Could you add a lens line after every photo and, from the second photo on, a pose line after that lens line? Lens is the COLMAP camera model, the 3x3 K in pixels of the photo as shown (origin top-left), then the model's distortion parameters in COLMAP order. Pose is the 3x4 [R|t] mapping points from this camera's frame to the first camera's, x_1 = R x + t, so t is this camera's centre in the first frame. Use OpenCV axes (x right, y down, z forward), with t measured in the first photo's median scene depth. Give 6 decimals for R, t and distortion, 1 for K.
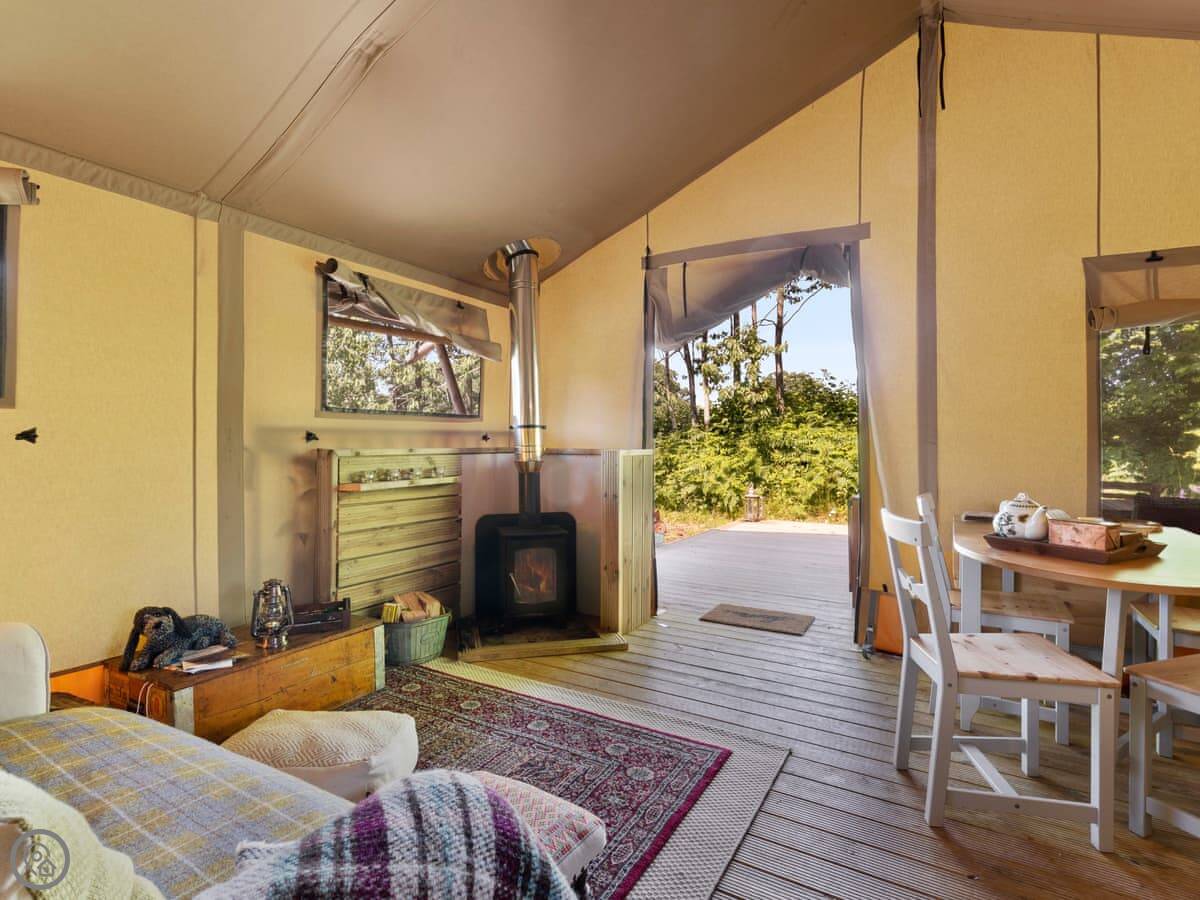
lens RADIAL K [[605.4, 0, 603.5], [0, 605.4, 446.4], [0, 0, 1]] dist [0.001233, 0.000018]
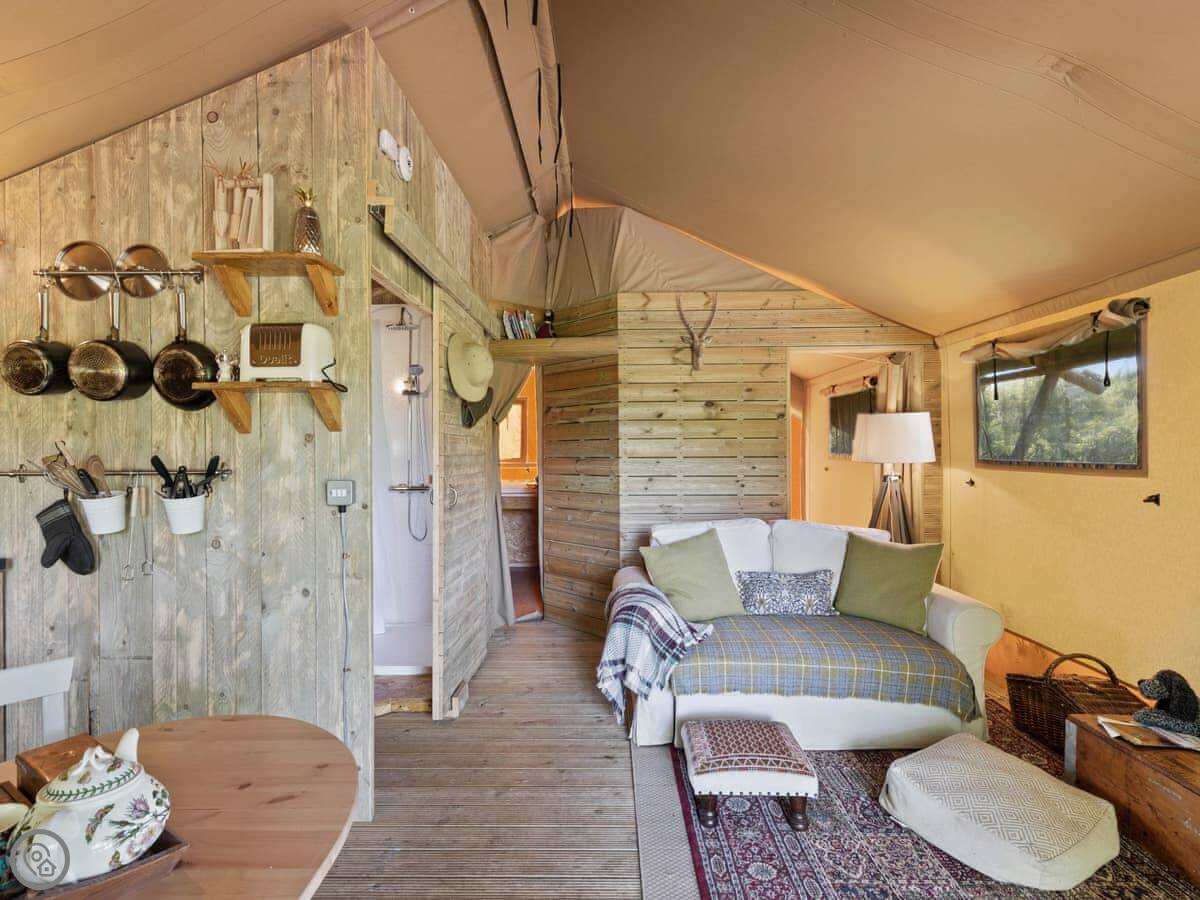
lens RADIAL K [[604.6, 0, 597.8], [0, 604.6, 450.9], [0, 0, 1]] dist [0.003873, -0.001126]
pose [[-0.870444, 0.002773, -0.492260, 0.458176], [-0.001578, 0.999963, 0.008423, -0.088156], [0.492265, 0.008109, -0.870408, 1.063009]]
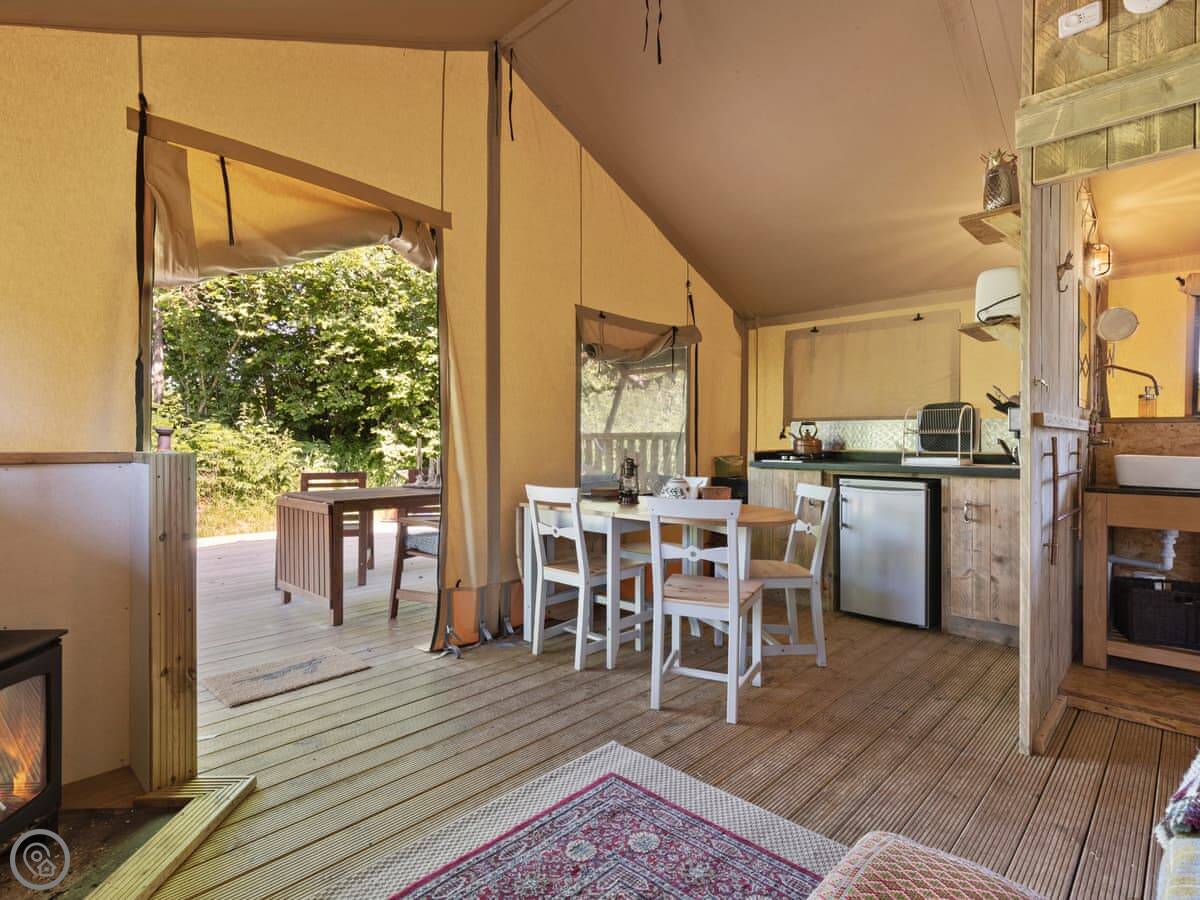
lens RADIAL K [[614.5, 0, 600.0], [0, 614.5, 450.0], [0, 0, 1]] dist [0.002830, 0.000266]
pose [[0.235859, -0.017901, 0.971622, -0.521962], [0.005144, 0.999839, 0.017172, -0.005894], [-0.971774, 0.000948, 0.235913, 0.591866]]
